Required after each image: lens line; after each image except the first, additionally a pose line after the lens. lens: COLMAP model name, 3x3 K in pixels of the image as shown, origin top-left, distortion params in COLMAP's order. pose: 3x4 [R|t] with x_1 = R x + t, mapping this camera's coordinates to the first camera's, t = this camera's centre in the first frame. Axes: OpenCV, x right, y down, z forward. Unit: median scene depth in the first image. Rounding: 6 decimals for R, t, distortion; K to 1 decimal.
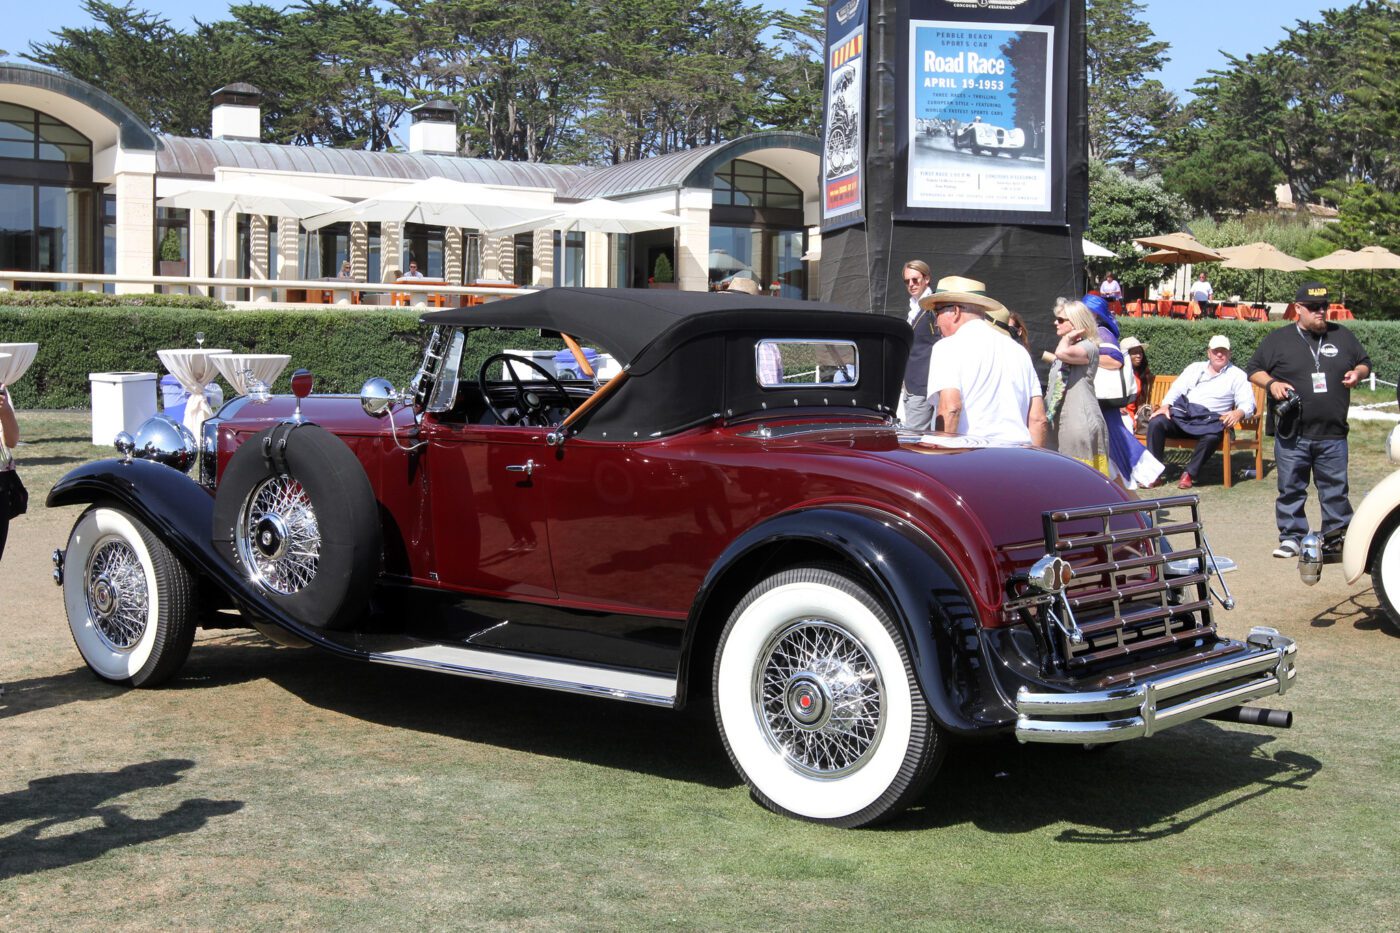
lens RADIAL K [[2010.3, 0, 700.0], [0, 2010.3, 466.5], [0, 0, 1]] dist [-0.012603, 0.108026]
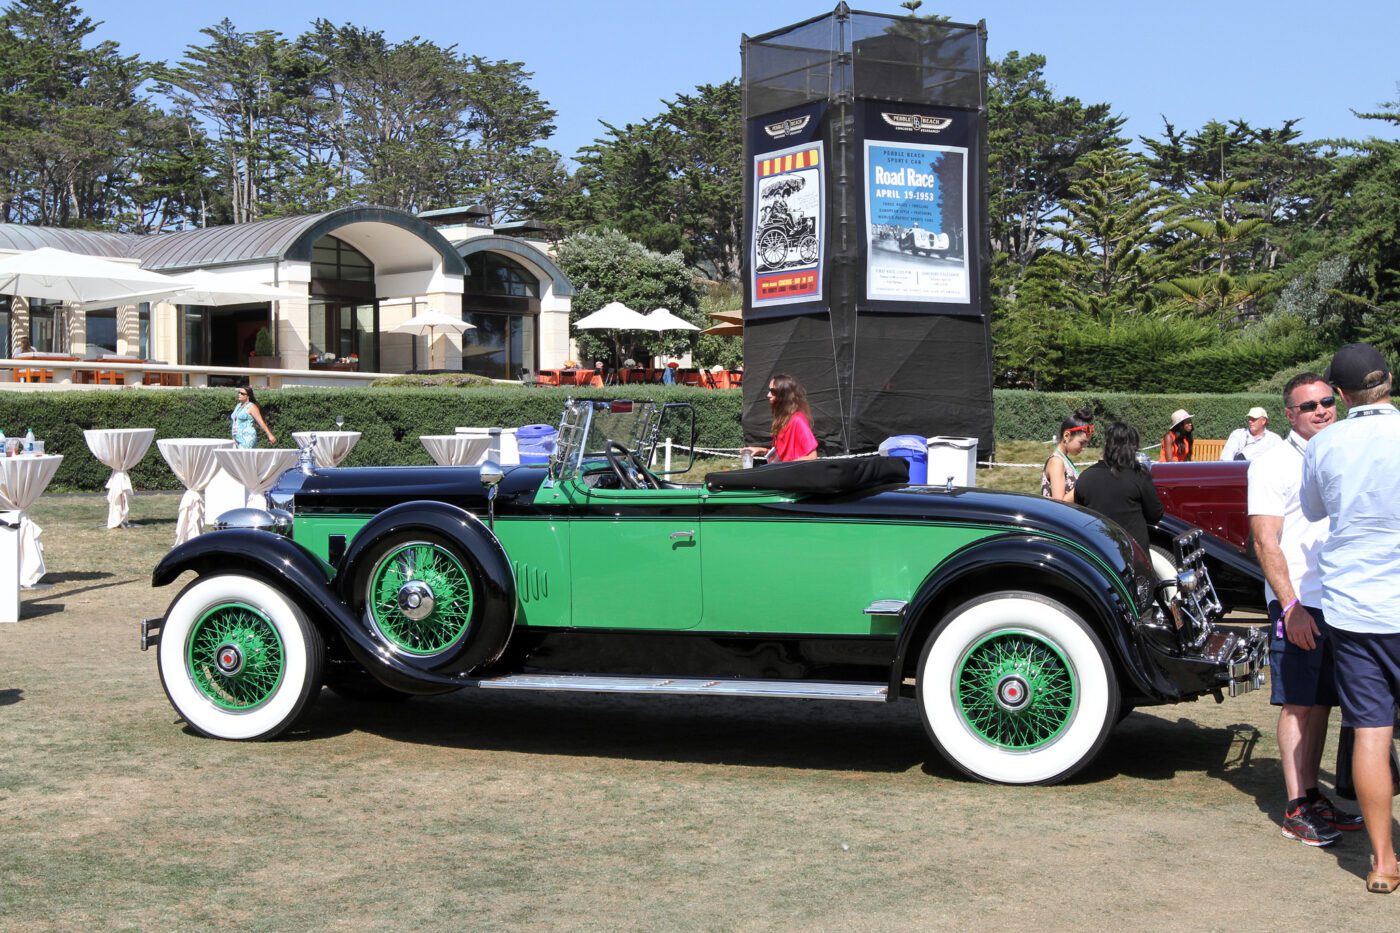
lens RADIAL K [[2143.0, 0, 702.0], [0, 2143.0, 466.3], [0, 0, 1]] dist [0.007774, 0.015005]
pose [[0.937309, -0.022195, 0.347791, -0.195689], [0.034382, 0.998991, -0.028910, -0.000065], [-0.346798, 0.039055, 0.937126, -0.058579]]
